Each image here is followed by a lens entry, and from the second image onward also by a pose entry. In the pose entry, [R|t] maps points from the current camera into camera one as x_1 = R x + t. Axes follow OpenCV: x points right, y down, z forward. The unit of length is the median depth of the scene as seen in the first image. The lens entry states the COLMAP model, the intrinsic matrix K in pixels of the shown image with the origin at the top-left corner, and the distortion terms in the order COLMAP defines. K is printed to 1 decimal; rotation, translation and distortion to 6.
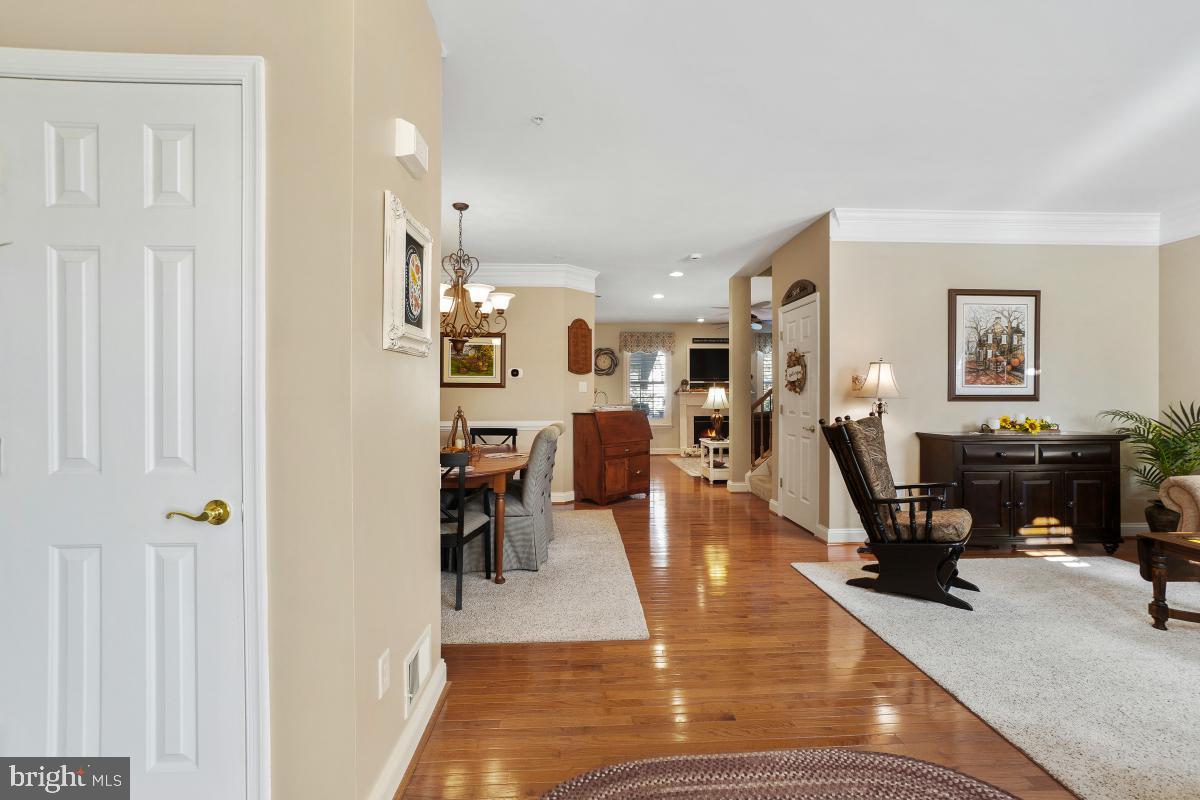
lens RADIAL K [[534.2, 0, 600.0], [0, 534.2, 400.0], [0, 0, 1]] dist [0.000555, 0.000061]
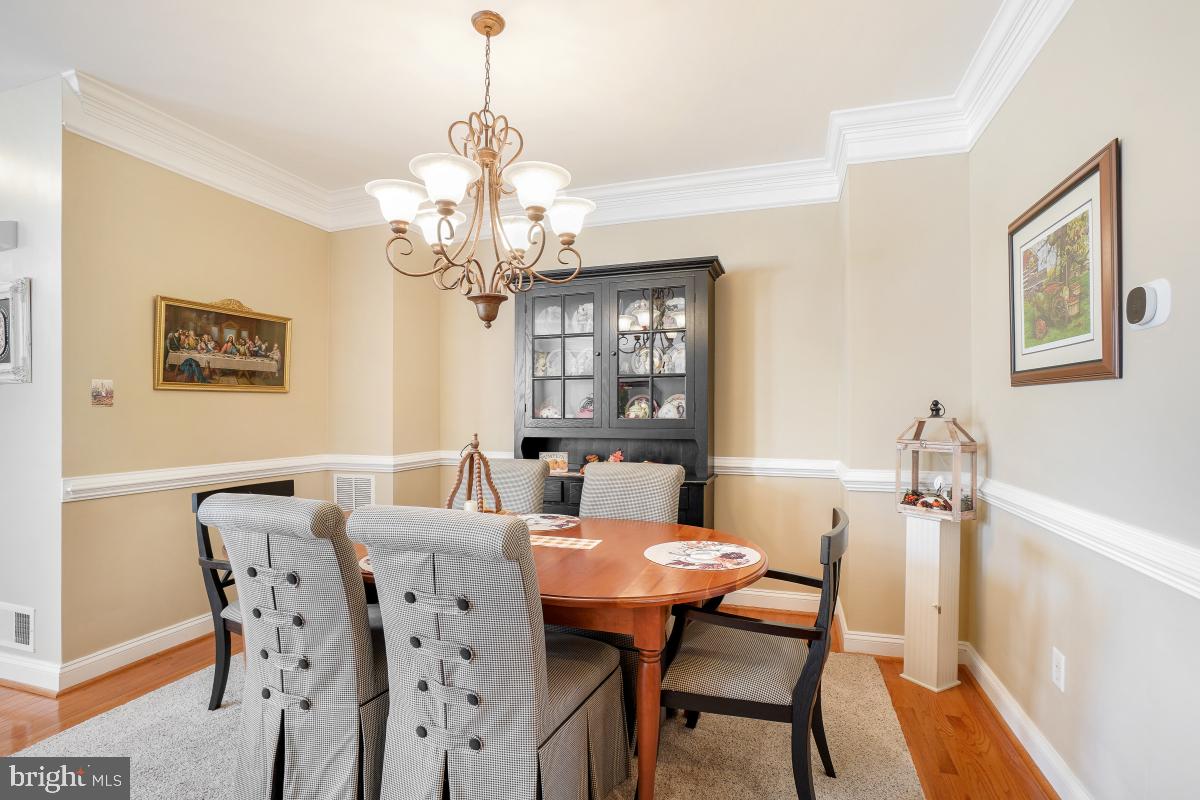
lens RADIAL K [[564.9, 0, 611.1], [0, 564.9, 410.2], [0, 0, 1]] dist [-0.073574, 0.031690]
pose [[-0.355091, 0.001553, -0.934830, 0.161503], [-0.008070, 0.999956, 0.004727, -0.011595], [0.934797, 0.009223, -0.355063, 1.222613]]
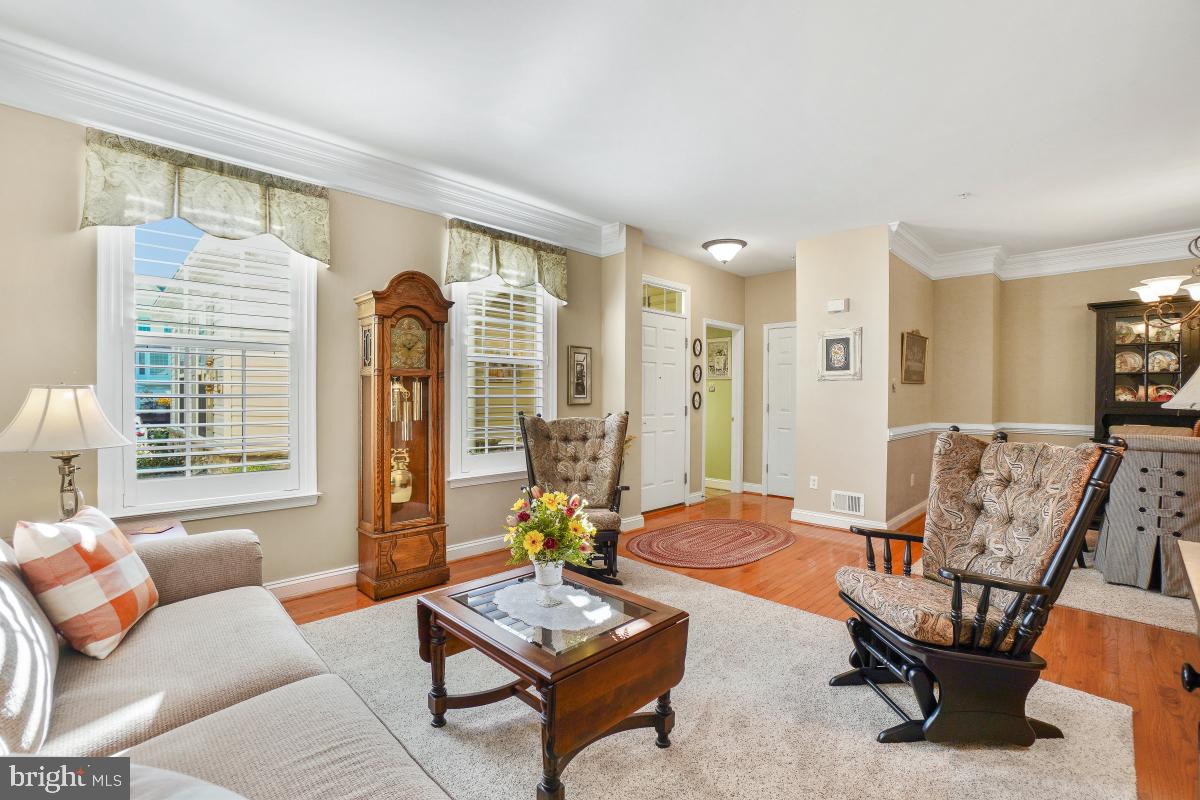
lens RADIAL K [[533.0, 0, 597.3], [0, 533.0, 397.0], [0, 0, 1]] dist [-0.072384, 0.025300]
pose [[-0.747077, 0.004517, -0.664723, 0.963990], [-0.008503, 0.999830, 0.016350, -0.012279], [0.664684, 0.017867, -0.746911, 0.900032]]
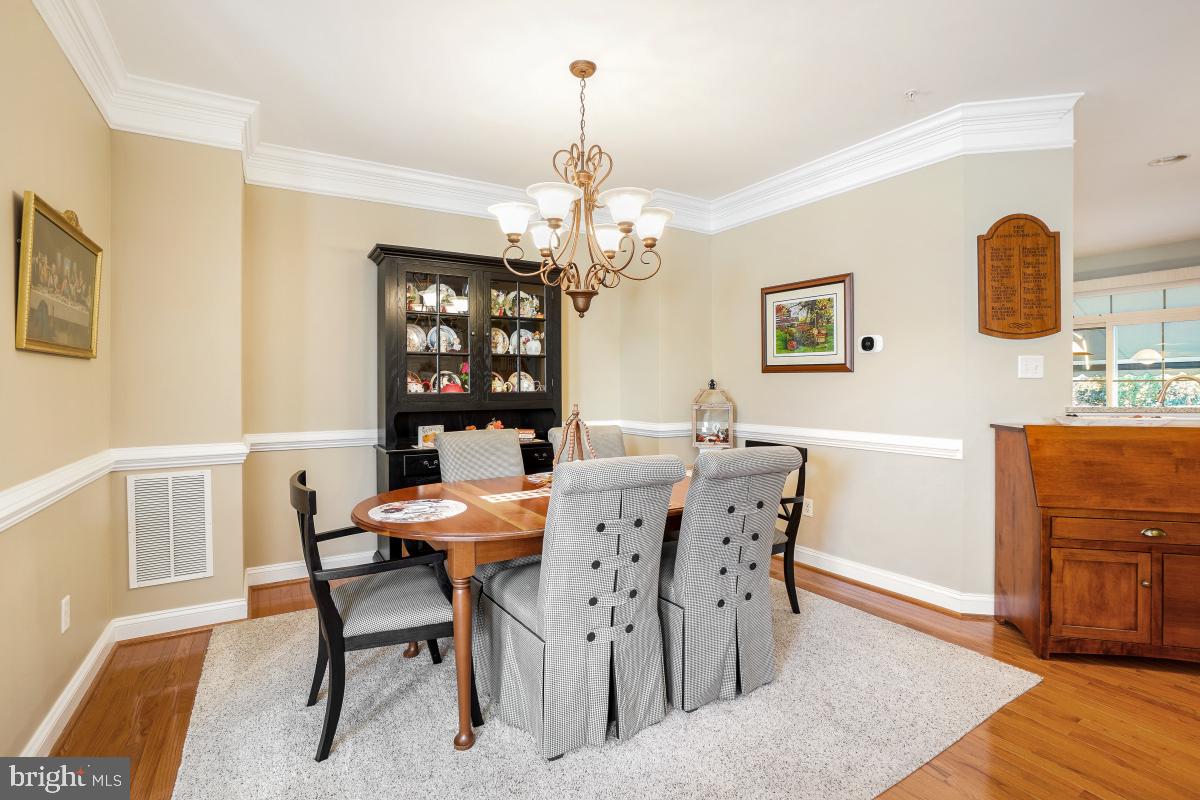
lens RADIAL K [[552.7, 0, 584.2], [0, 552.7, 388.8], [0, 0, 1]] dist [-0.079654, 0.026657]
pose [[0.470997, 0.004711, -0.882122, 0.259513], [-0.007159, 0.999973, 0.001518, -0.005578], [0.882106, 0.005600, 0.471018, 0.681589]]
